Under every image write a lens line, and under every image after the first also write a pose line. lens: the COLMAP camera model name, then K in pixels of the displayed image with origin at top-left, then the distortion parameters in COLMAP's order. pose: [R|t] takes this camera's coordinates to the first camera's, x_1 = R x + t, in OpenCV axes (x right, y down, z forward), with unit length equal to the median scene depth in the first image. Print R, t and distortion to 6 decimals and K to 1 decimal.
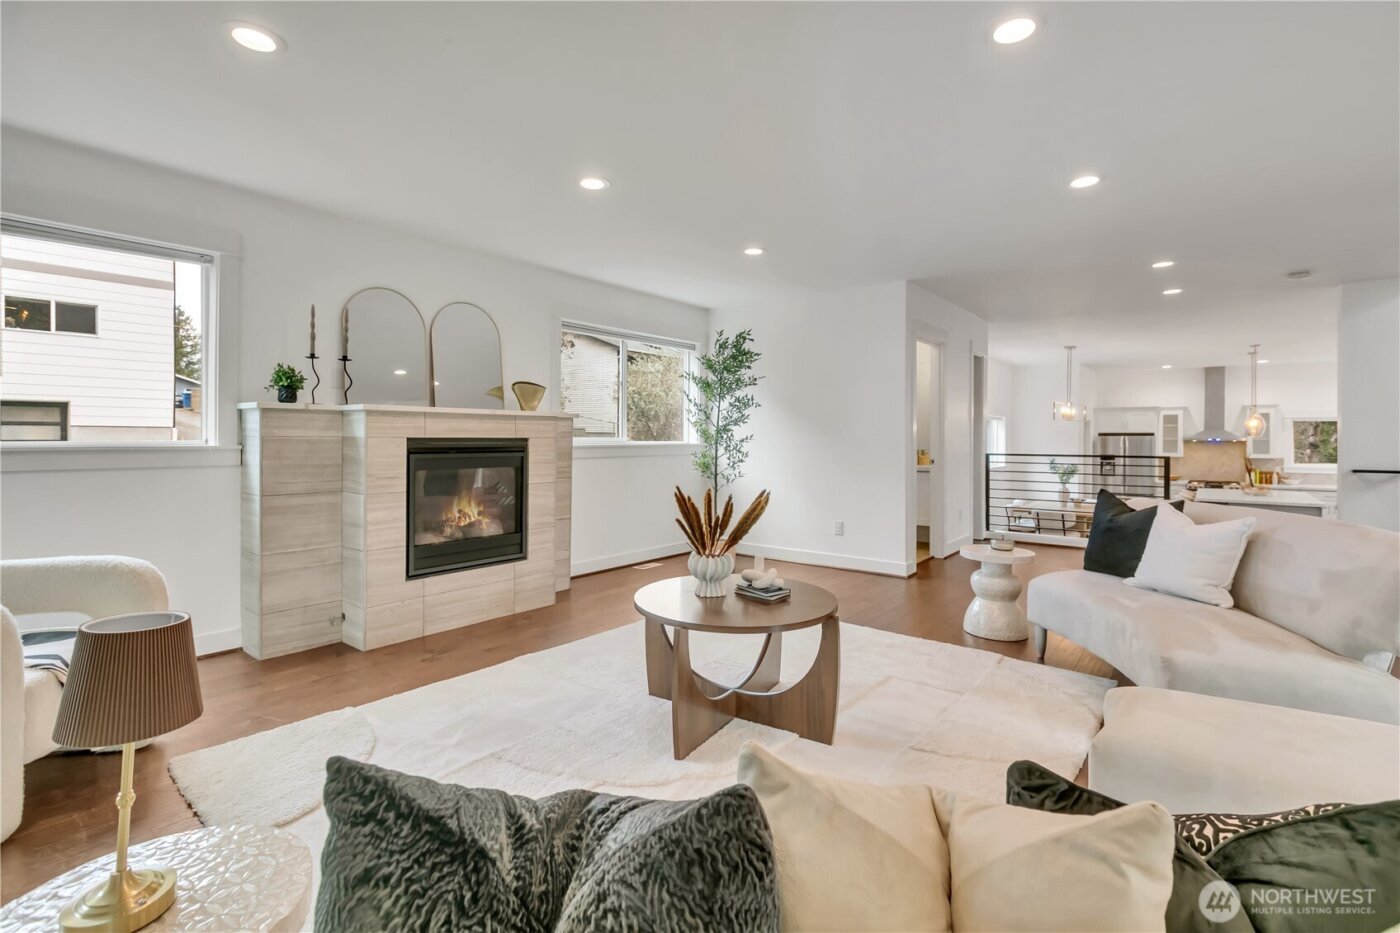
lens RADIAL K [[652.0, 0, 703.0], [0, 652.0, 440.0], [0, 0, 1]] dist [0.004205, 0.000762]
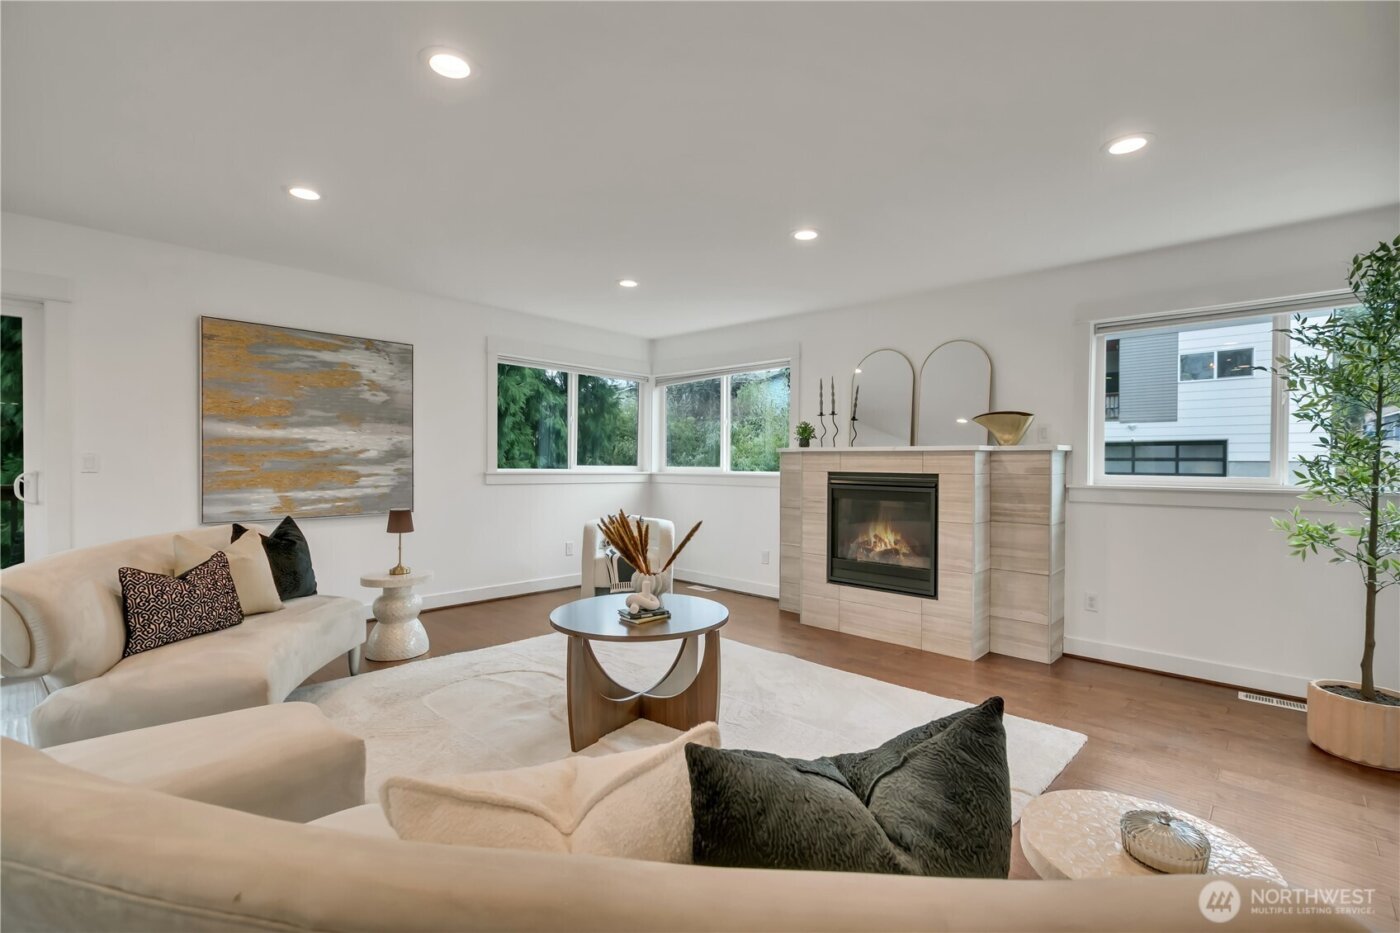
lens RADIAL K [[652.0, 0, 701.1], [0, 652.0, 468.3], [0, 0, 1]] dist [0.004205, 0.000762]
pose [[-0.077117, 0.003617, -0.997016, 0.777609], [-0.014409, 0.999885, 0.004742, -0.011581], [0.996918, 0.014731, -0.077056, 0.775683]]
